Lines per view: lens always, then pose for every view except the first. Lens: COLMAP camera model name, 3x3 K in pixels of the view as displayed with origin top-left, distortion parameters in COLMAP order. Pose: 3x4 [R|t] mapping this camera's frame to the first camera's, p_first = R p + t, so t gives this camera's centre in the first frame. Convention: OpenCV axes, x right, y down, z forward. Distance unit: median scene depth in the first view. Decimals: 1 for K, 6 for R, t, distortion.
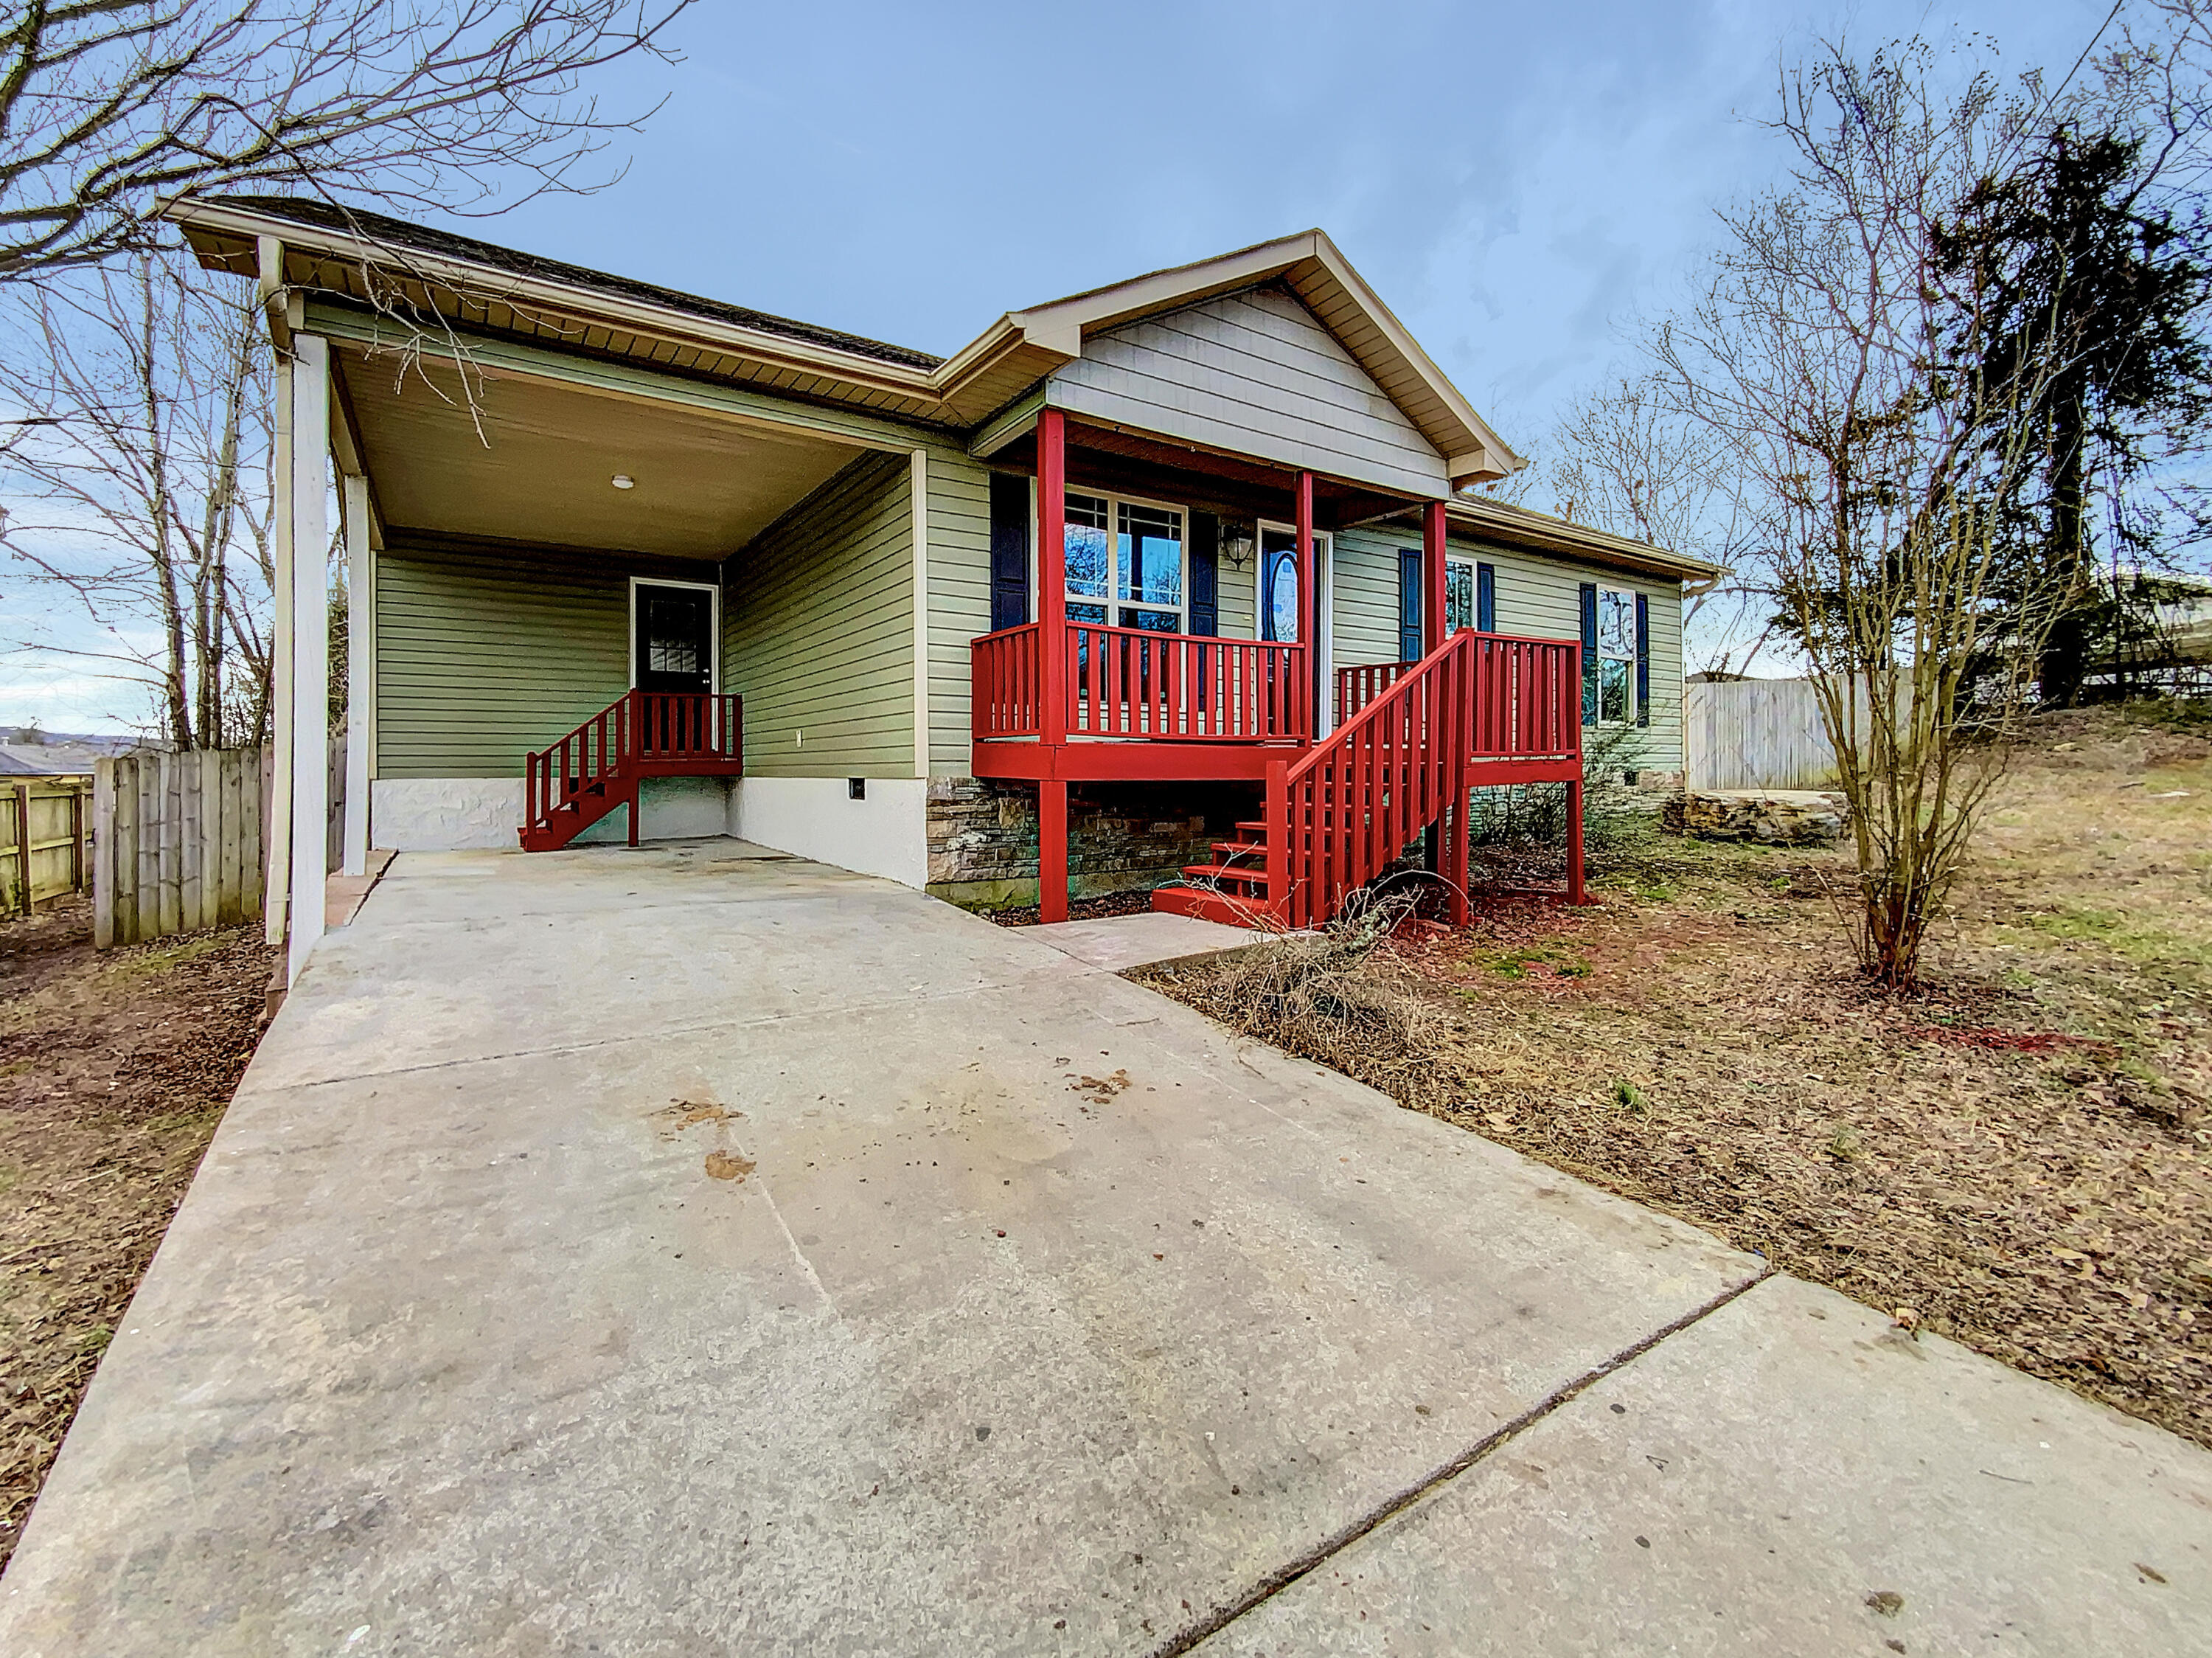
lens RADIAL K [[931.1, 0, 1103.8], [0, 931.1, 766.0], [0, 0, 1]] dist [0.026540, -0.019731]
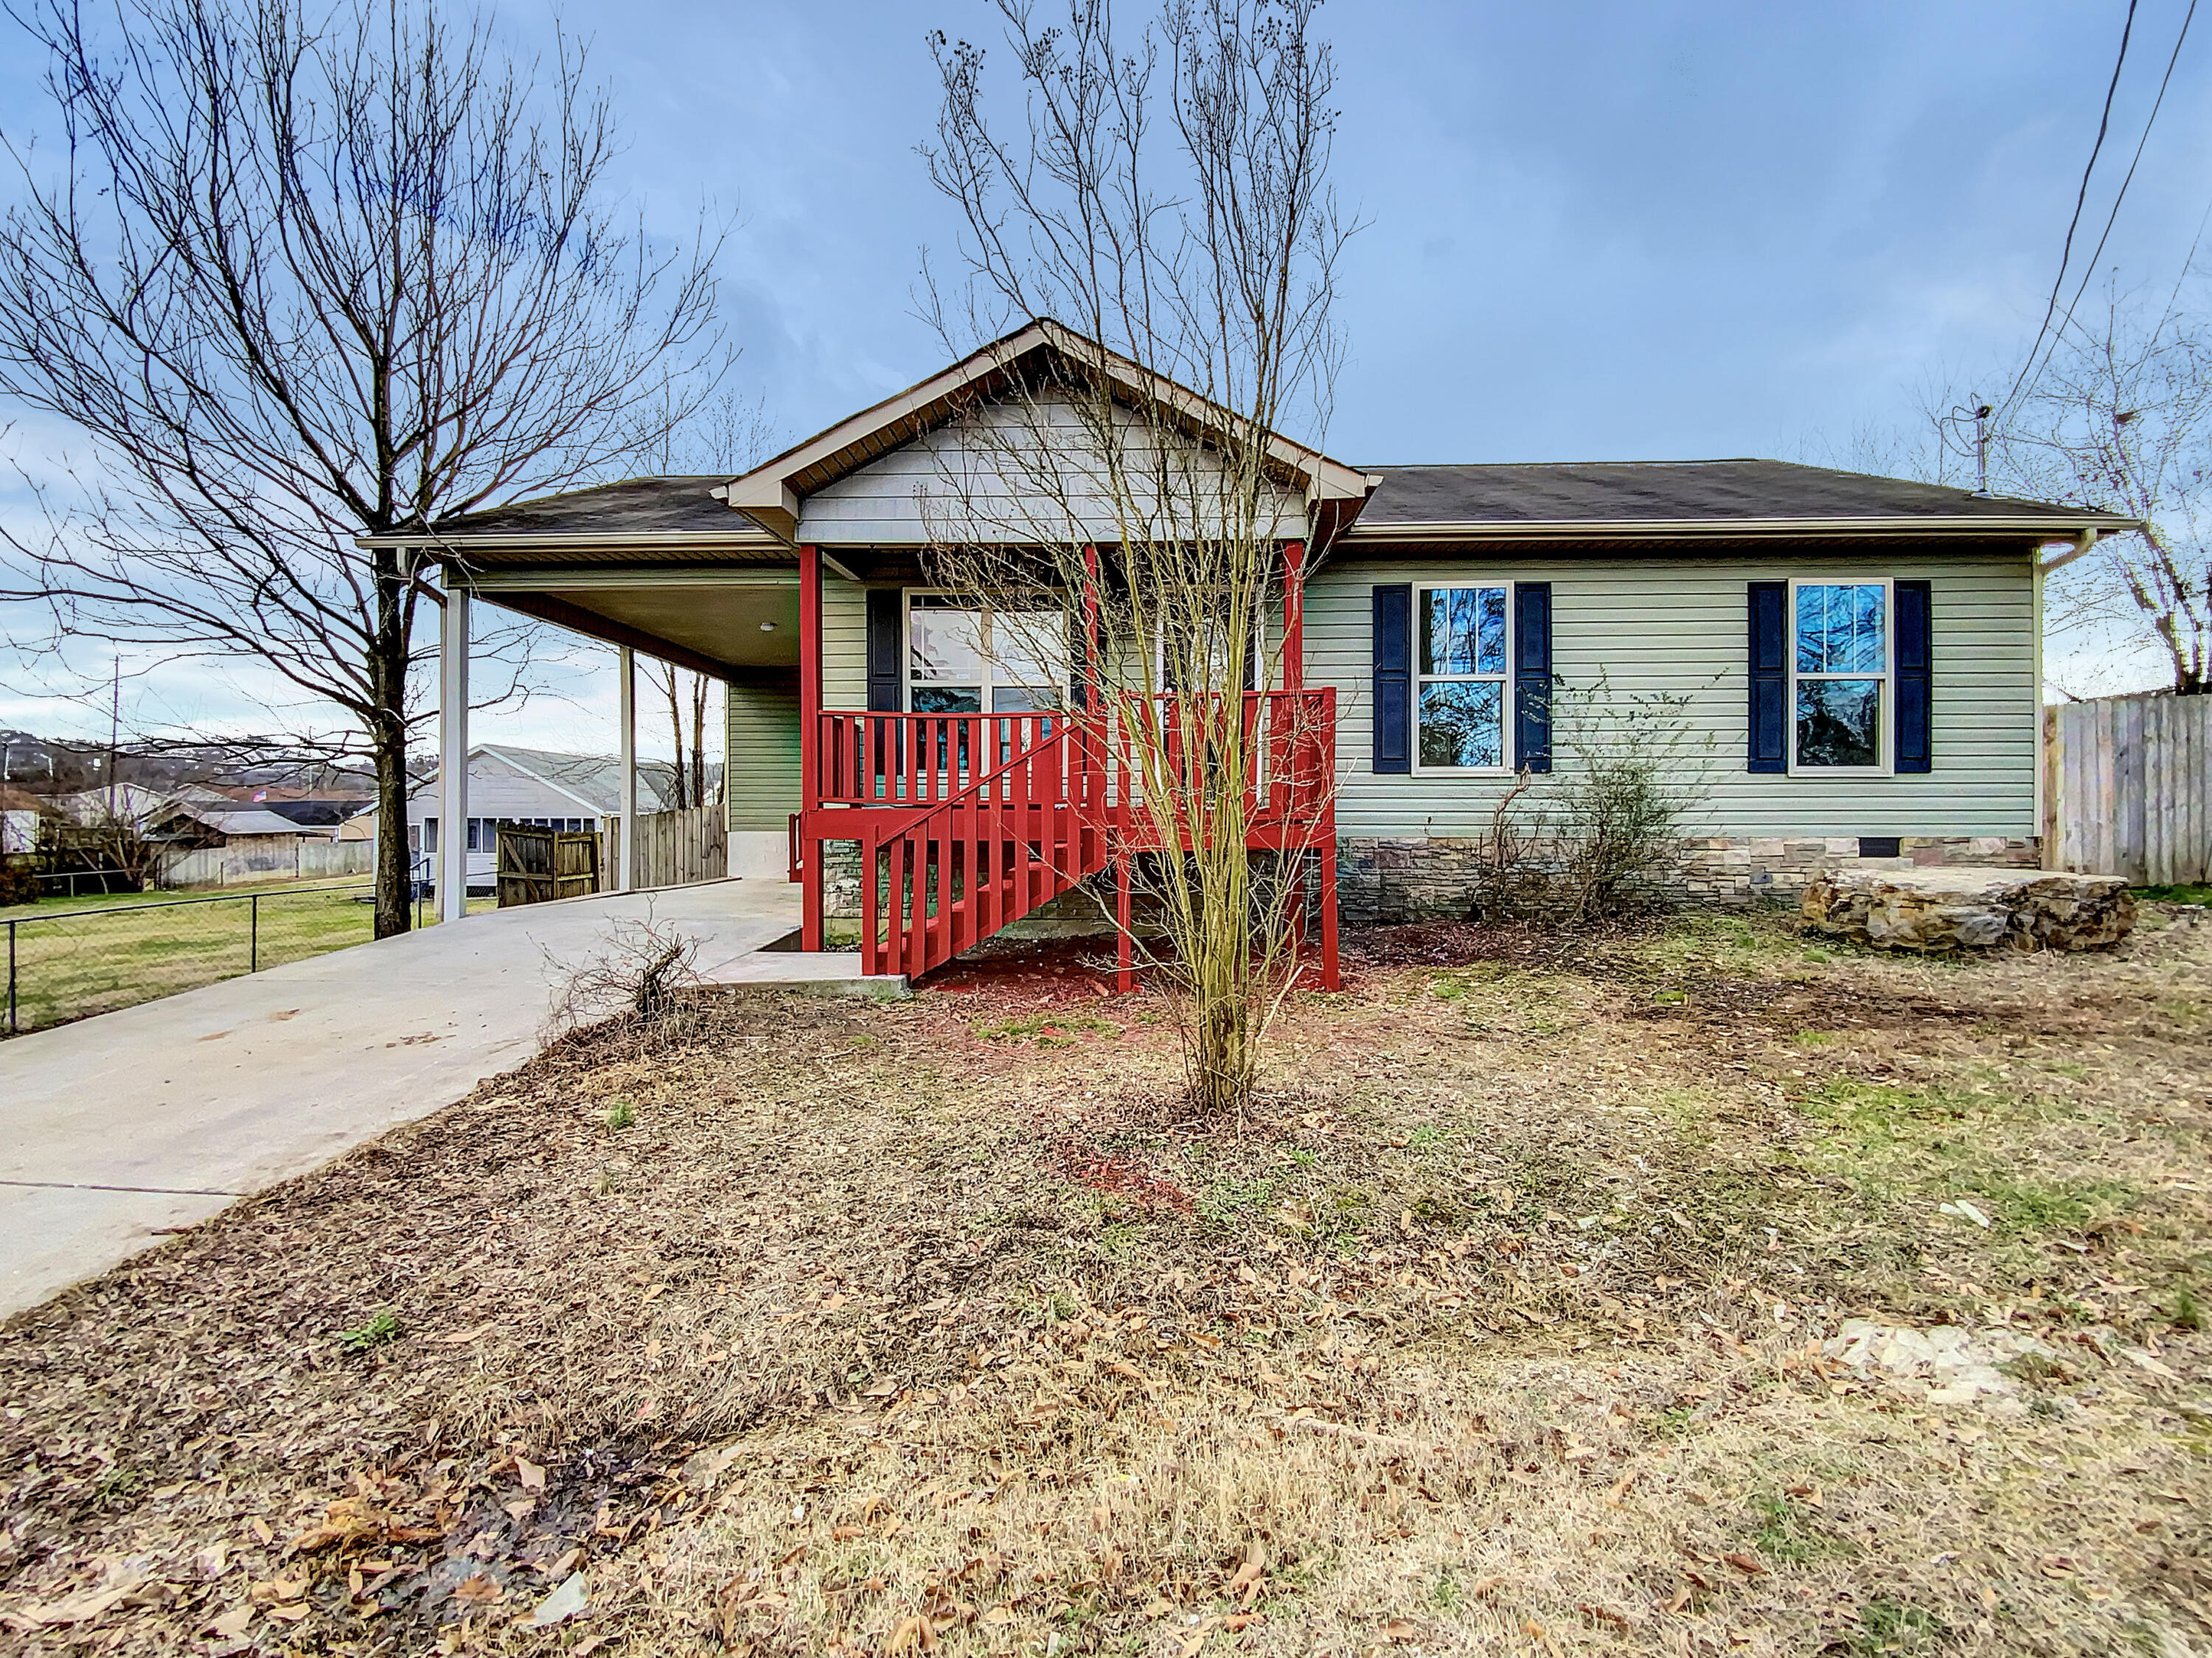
lens RADIAL K [[900.2, 0, 1127.6], [0, 900.2, 811.9], [0, 0, 1]] dist [0.024075, -0.017721]
pose [[0.818703, -0.001959, -0.574214, 0.732346], [-0.003286, 0.999962, -0.008097, -0.009011], [0.574208, 0.008516, 0.818665, 0.181312]]
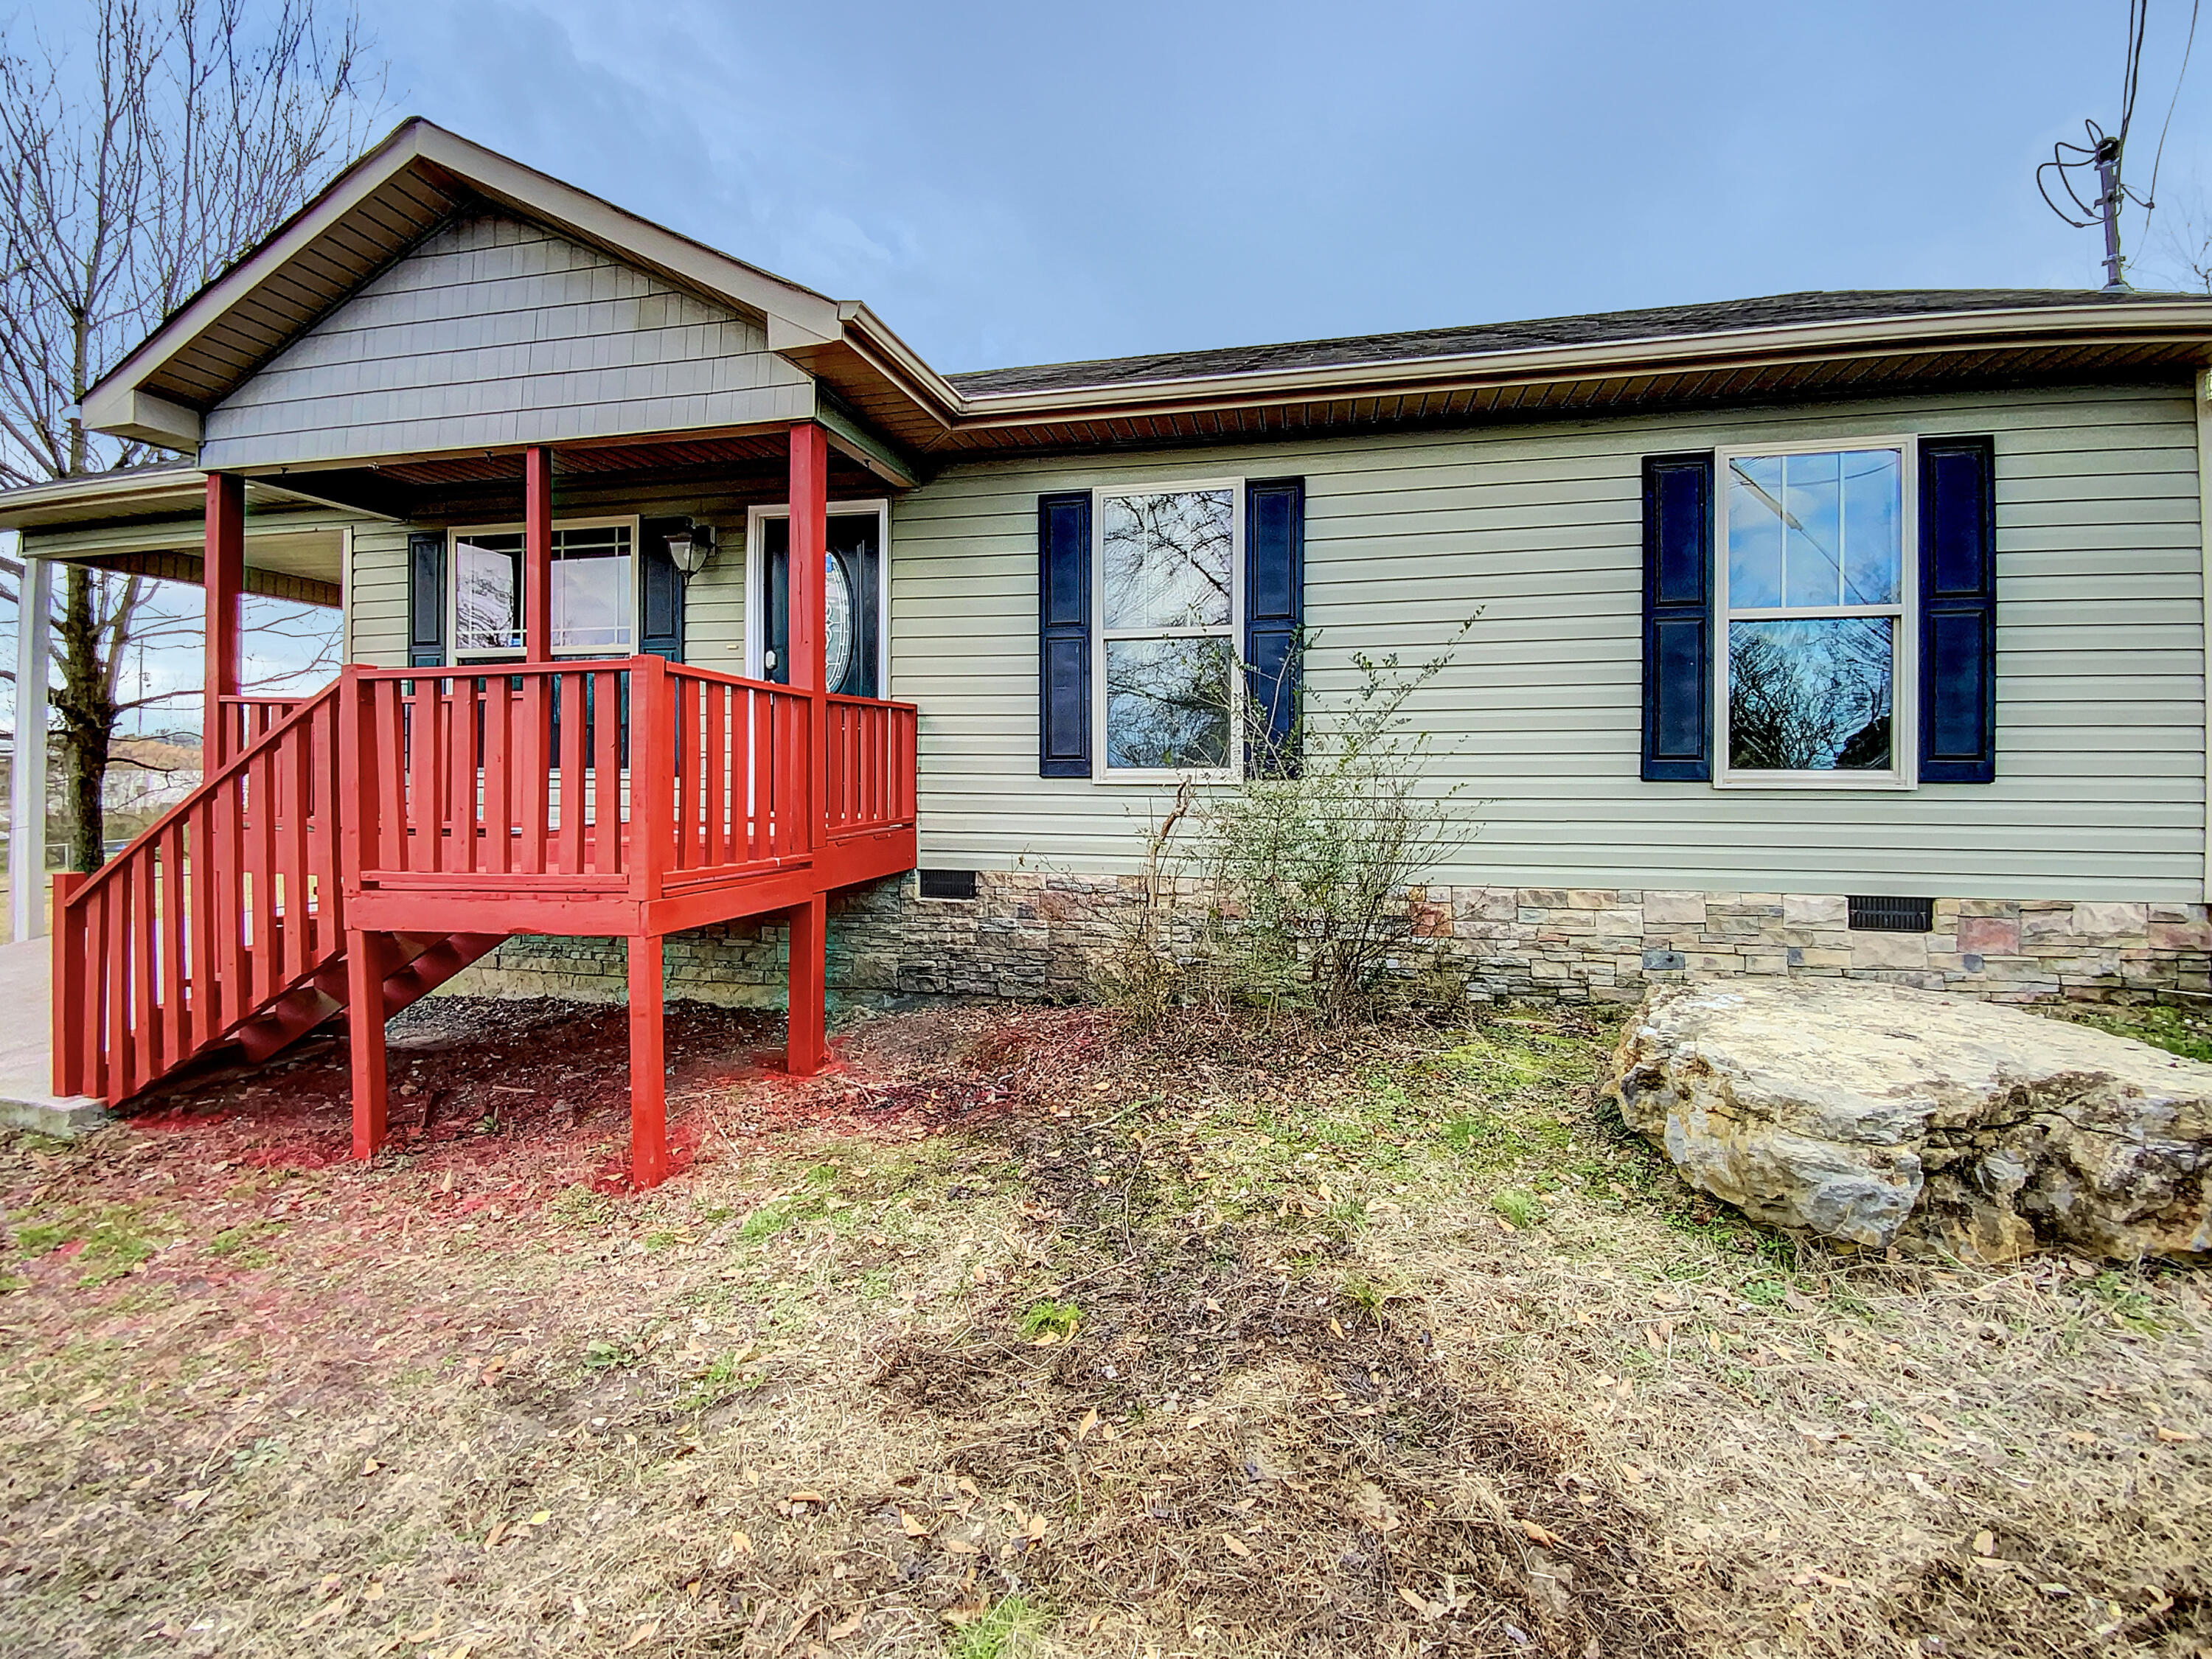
lens RADIAL K [[930.9, 0, 1103.8], [0, 930.9, 766.5], [0, 0, 1]] dist [0.026540, -0.019731]
pose [[0.702325, -0.005205, -0.711837, 0.912951], [-0.007676, 0.999860, -0.014884, -0.061234], [0.711815, 0.015917, 0.702187, 0.734186]]
